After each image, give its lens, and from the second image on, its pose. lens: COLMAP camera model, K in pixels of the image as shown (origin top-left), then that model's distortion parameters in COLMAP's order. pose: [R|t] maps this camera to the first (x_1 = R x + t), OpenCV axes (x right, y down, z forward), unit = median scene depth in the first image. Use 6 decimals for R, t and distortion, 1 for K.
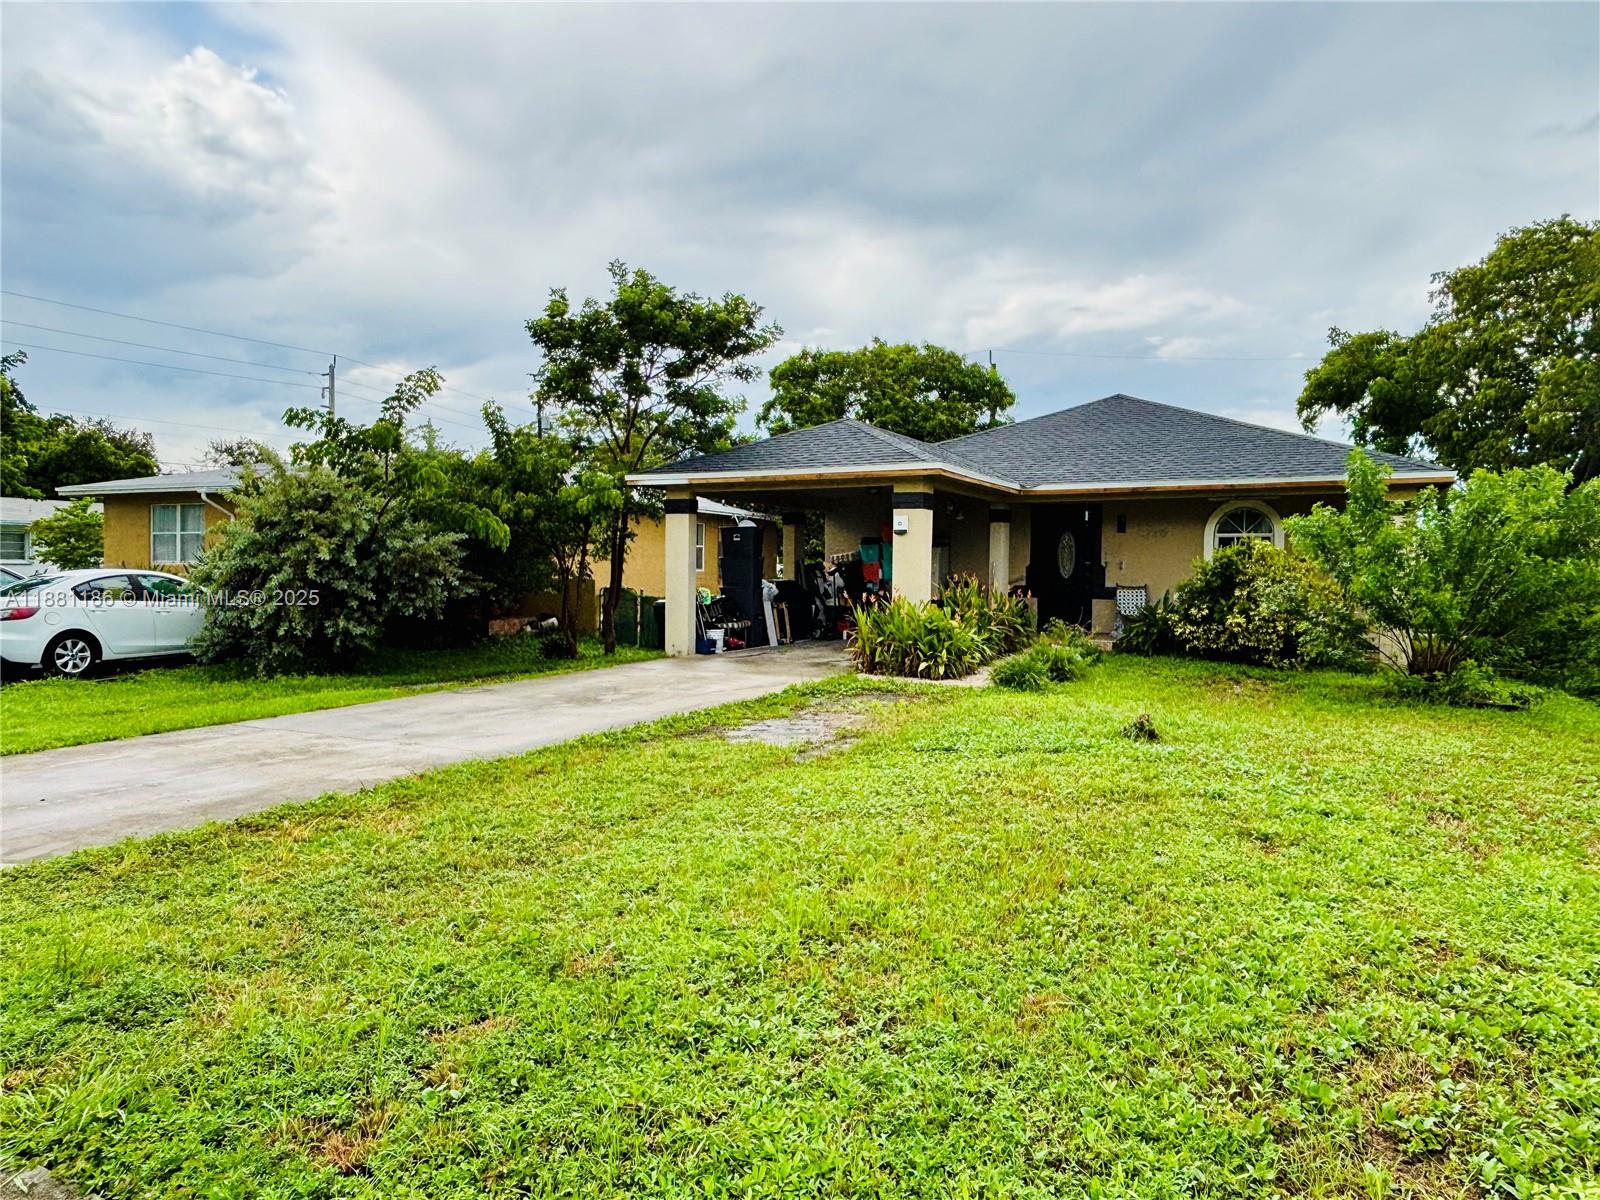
lens RADIAL K [[1027.9, 0, 802.4], [0, 1027.9, 601.0], [0, 0, 1]] dist [-0.039454, -0.002271]
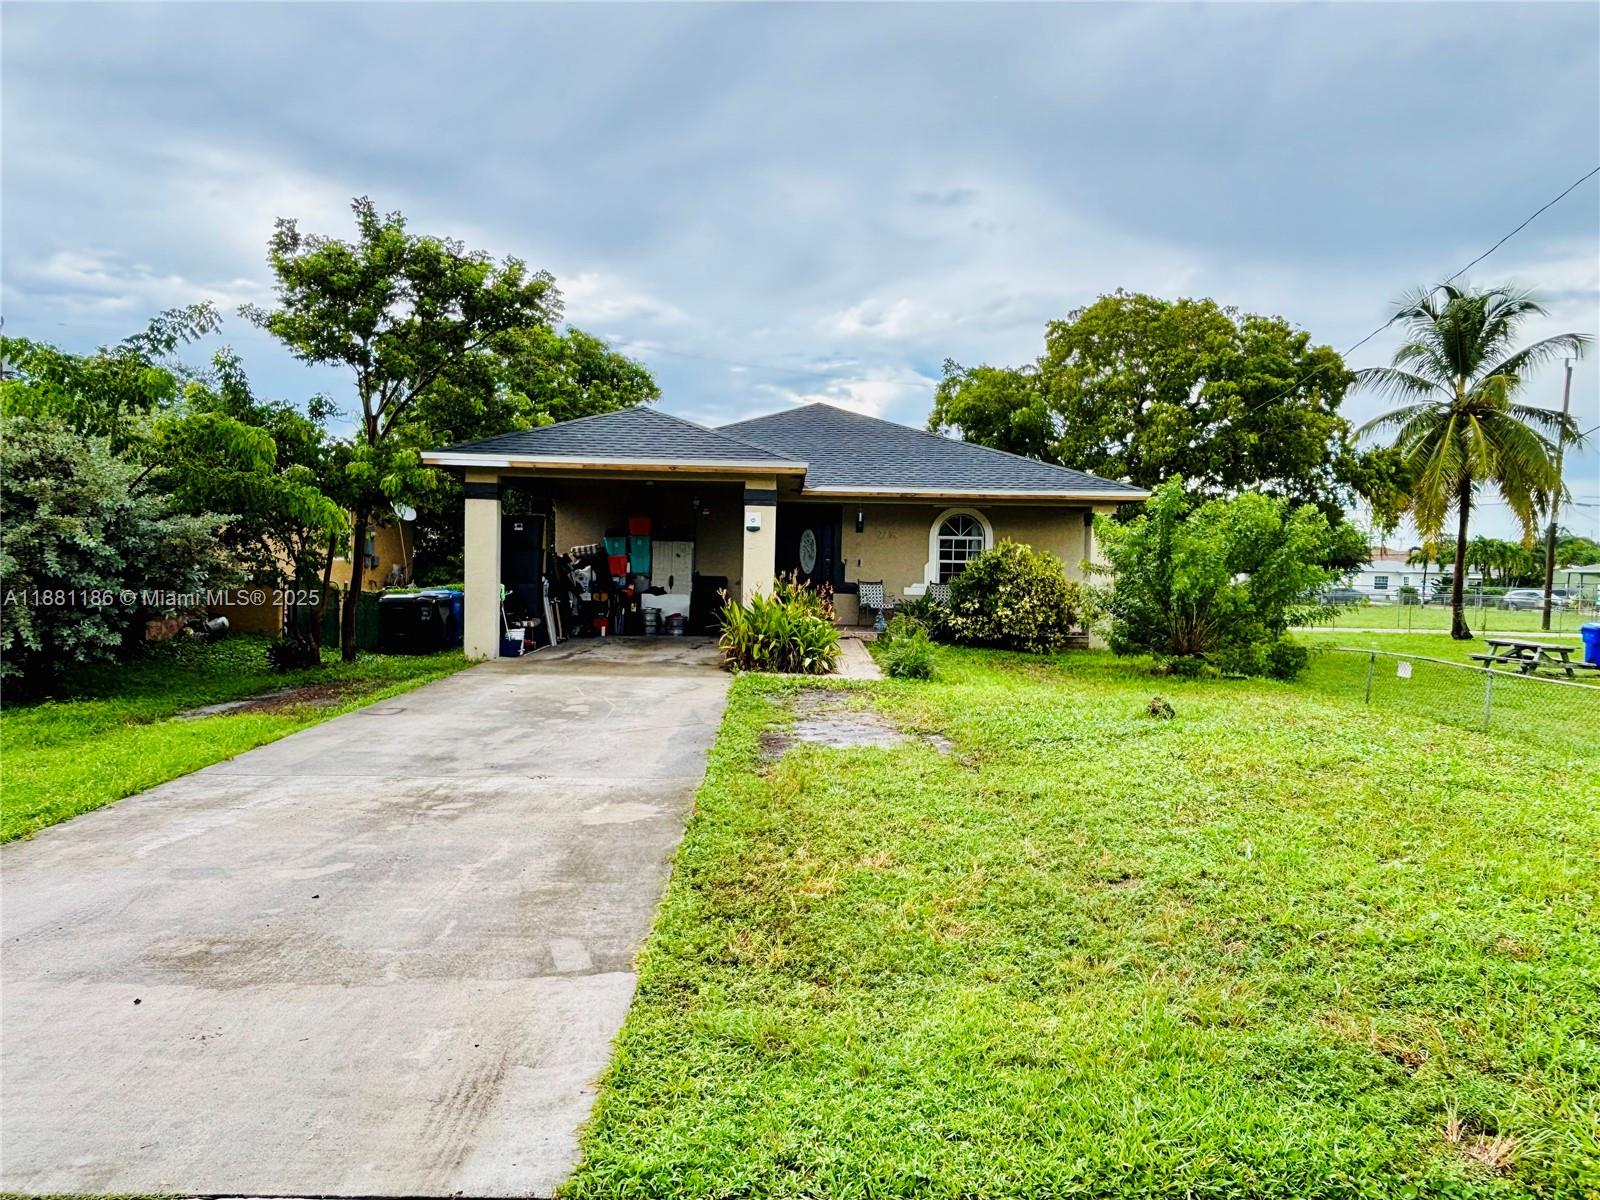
lens RADIAL K [[1027.9, 0, 801.8], [0, 1027.9, 597.6], [0, 0, 1]] dist [-0.039454, -0.002271]
pose [[0.869868, -0.004656, 0.493263, -0.343841], [0.000490, 0.999963, 0.008575, -0.008089], [-0.493284, -0.007217, 0.869838, 0.098579]]
